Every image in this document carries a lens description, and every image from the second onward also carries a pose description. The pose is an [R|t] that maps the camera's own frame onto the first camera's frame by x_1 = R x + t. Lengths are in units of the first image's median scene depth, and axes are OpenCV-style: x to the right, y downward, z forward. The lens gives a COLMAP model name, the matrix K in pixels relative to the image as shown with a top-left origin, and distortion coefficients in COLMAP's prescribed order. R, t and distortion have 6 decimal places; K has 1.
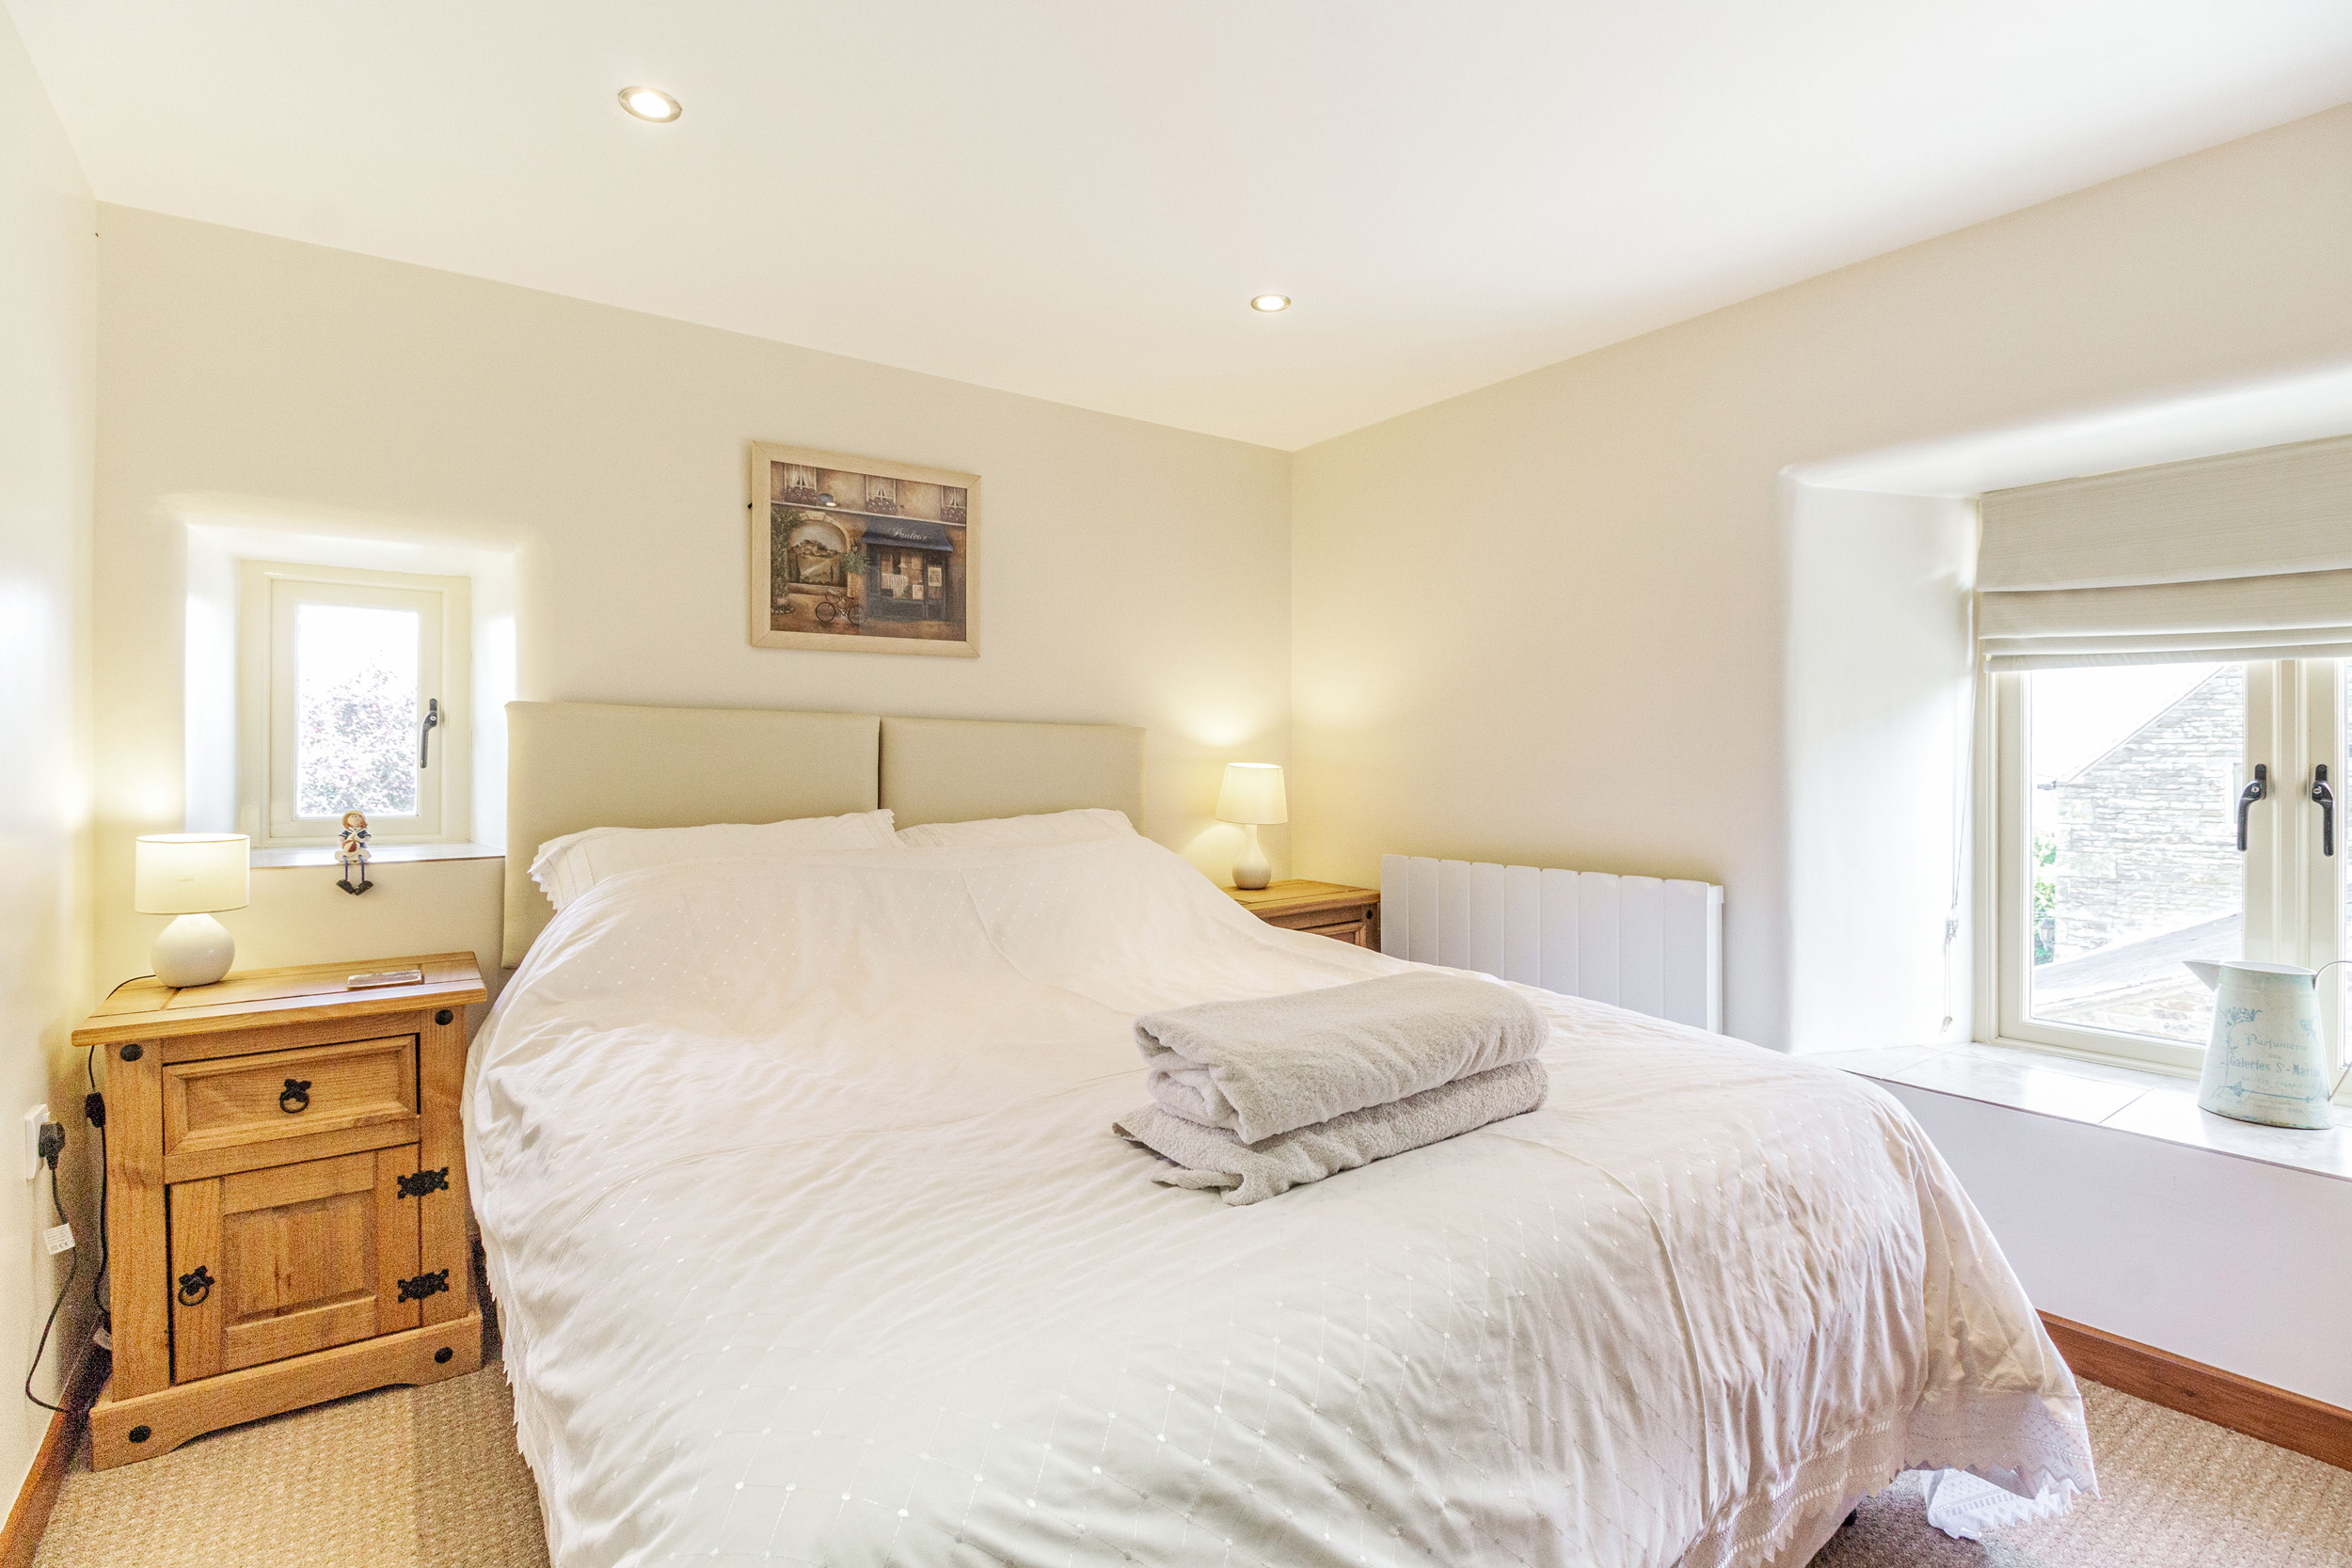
lens RADIAL K [[1121.4, 0, 1160.1], [0, 1121.4, 767.0], [0, 0, 1]] dist [0.017177, -0.016966]
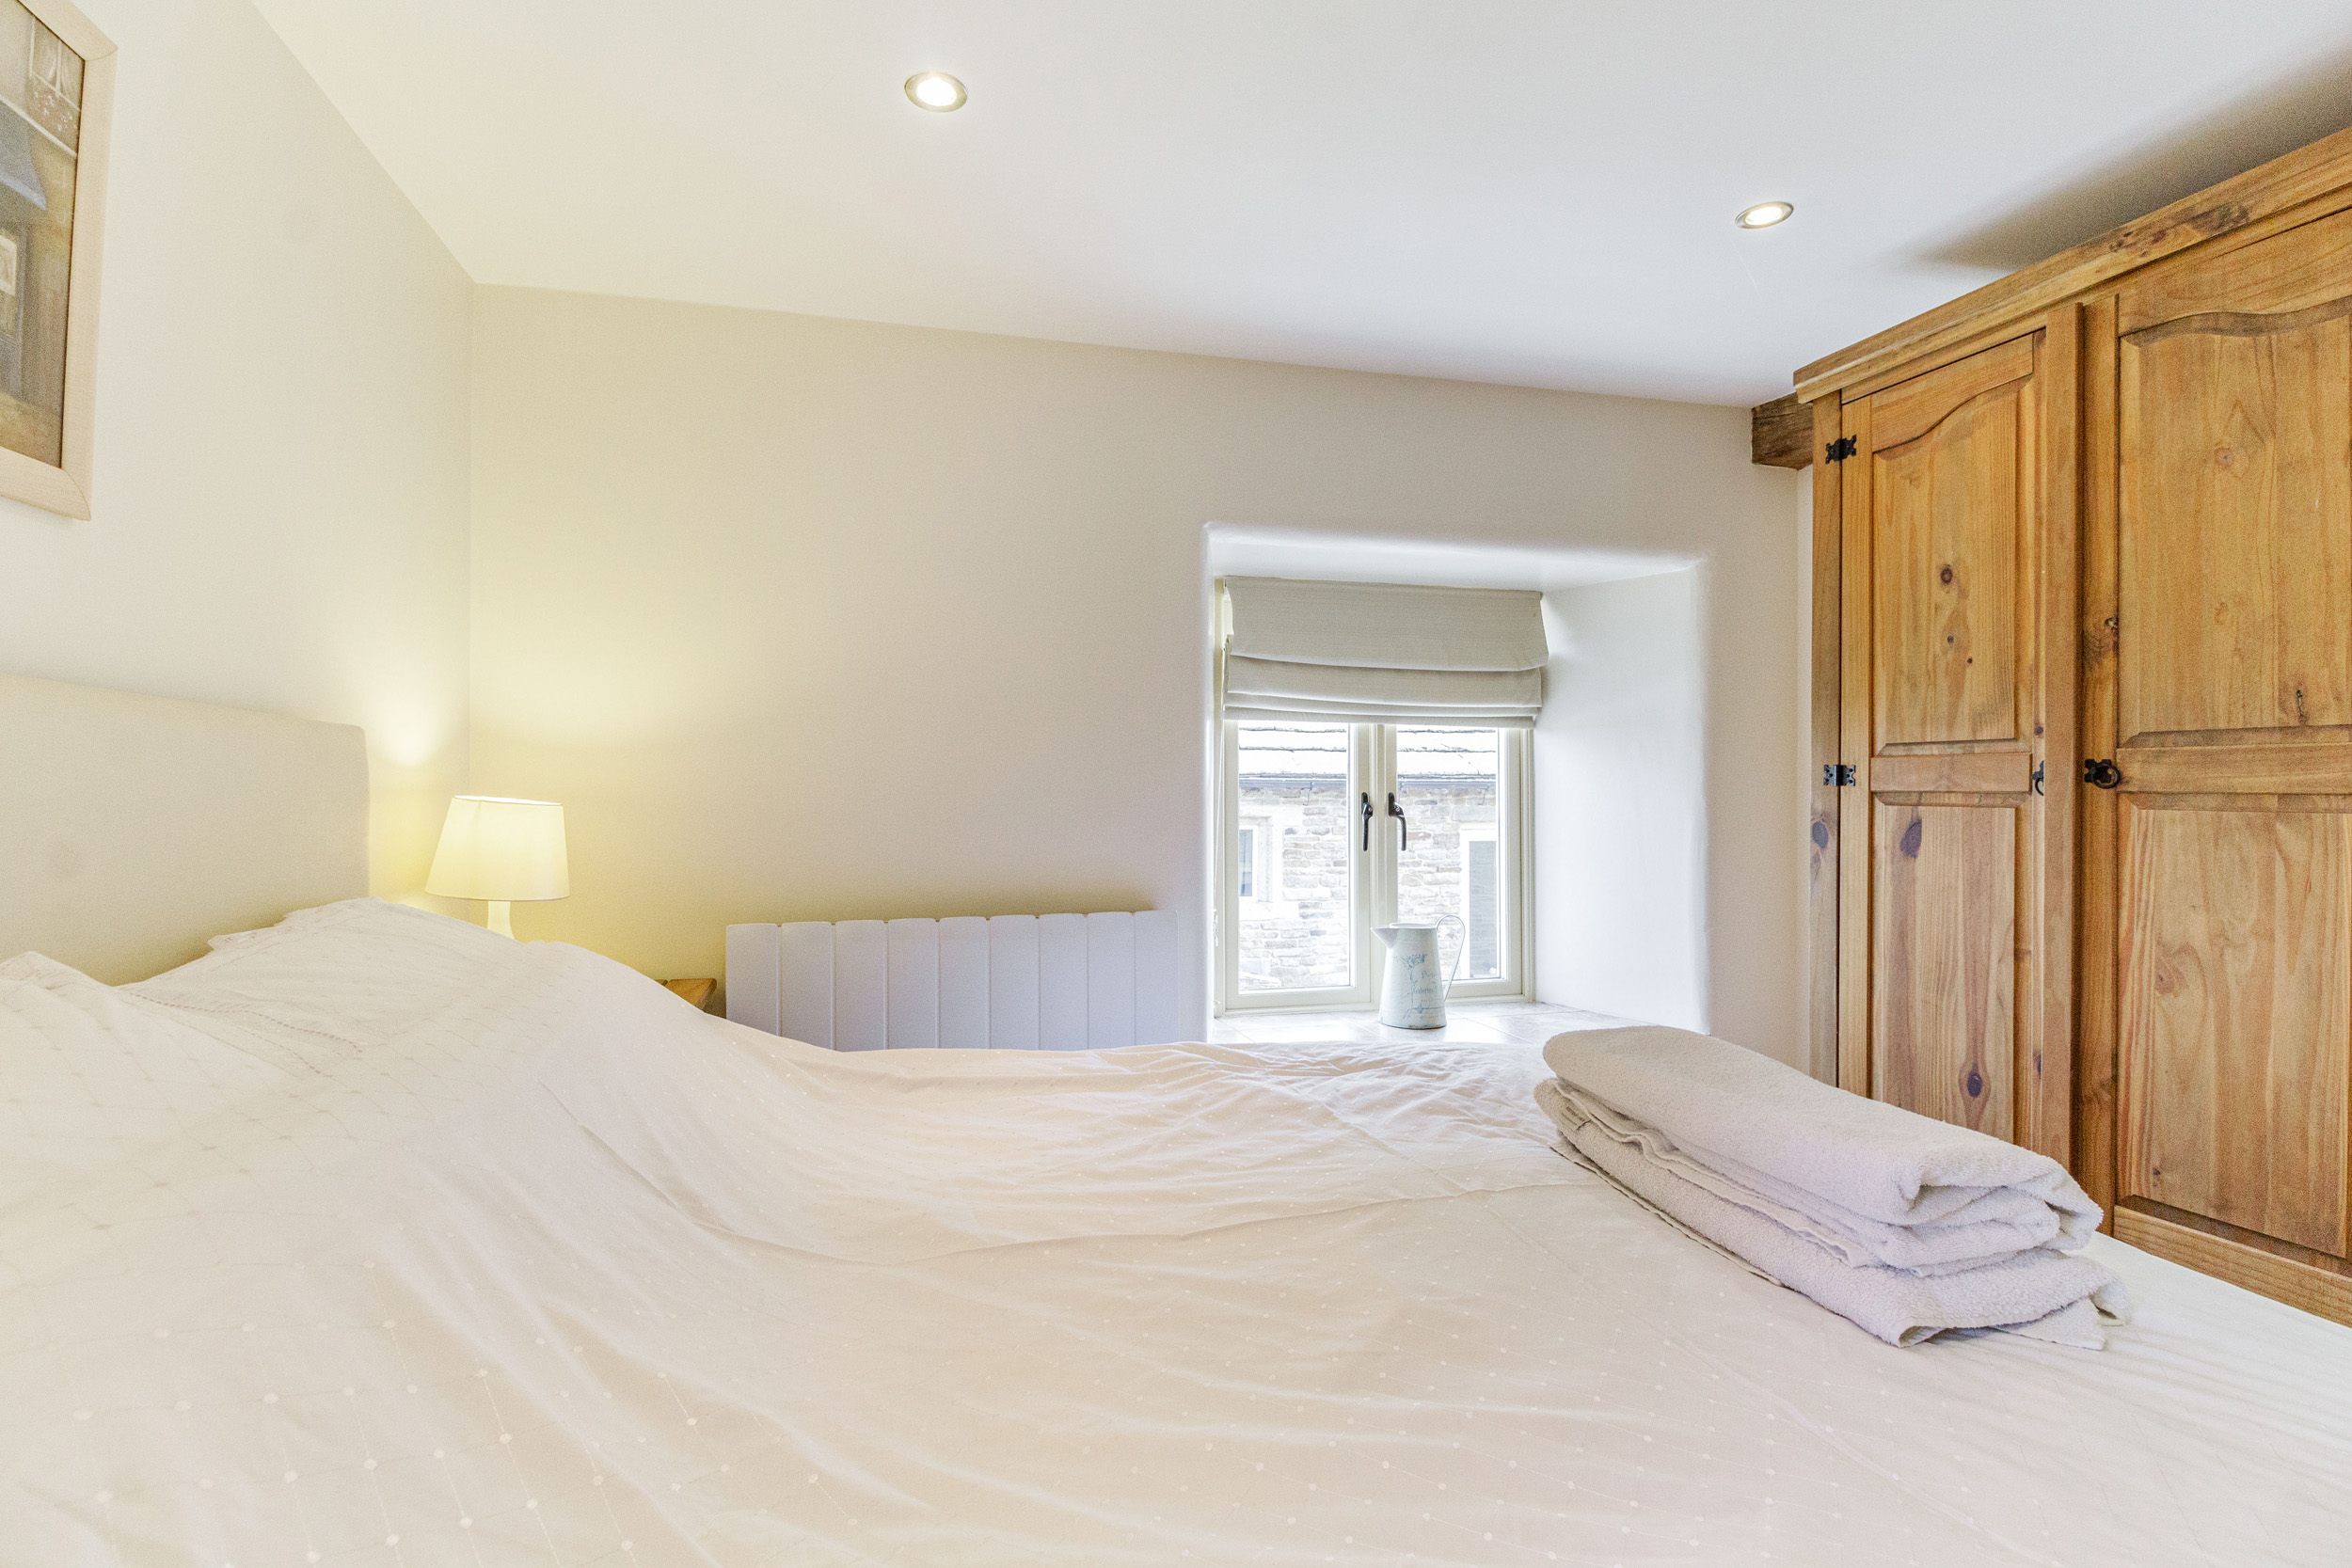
lens RADIAL K [[1121.4, 0, 1160.1], [0, 1121.4, 767.0], [0, 0, 1]] dist [0.017177, -0.016966]
pose [[0.346813, 0.015406, 0.937808, -0.467803], [0.006179, 0.999806, -0.018710, -0.008617], [-0.937914, 0.012283, 0.346650, 0.657425]]
